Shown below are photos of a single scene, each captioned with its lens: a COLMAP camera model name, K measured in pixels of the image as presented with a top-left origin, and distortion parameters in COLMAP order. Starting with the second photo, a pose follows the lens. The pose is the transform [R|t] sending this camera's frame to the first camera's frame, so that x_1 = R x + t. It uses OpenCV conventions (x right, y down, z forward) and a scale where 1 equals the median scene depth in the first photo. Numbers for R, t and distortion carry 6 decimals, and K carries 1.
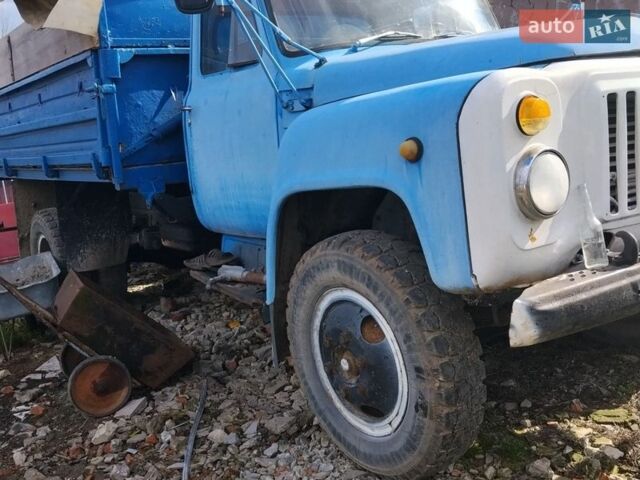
lens RADIAL K [[695.2, 0, 320.0], [0, 695.2, 240.0], [0, 0, 1]] dist [0.031518, -0.009307]
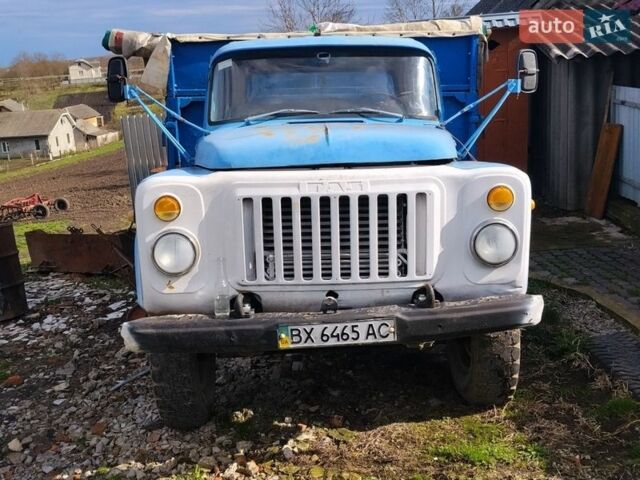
lens RADIAL K [[695.2, 0, 320.0], [0, 695.2, 240.0], [0, 0, 1]] dist [0.031518, -0.009307]
pose [[0.839745, 0.167531, -0.516489, 1.098453], [-0.135544, 0.985775, 0.099373, -0.244314], [0.525790, -0.013441, 0.850508, -0.108657]]
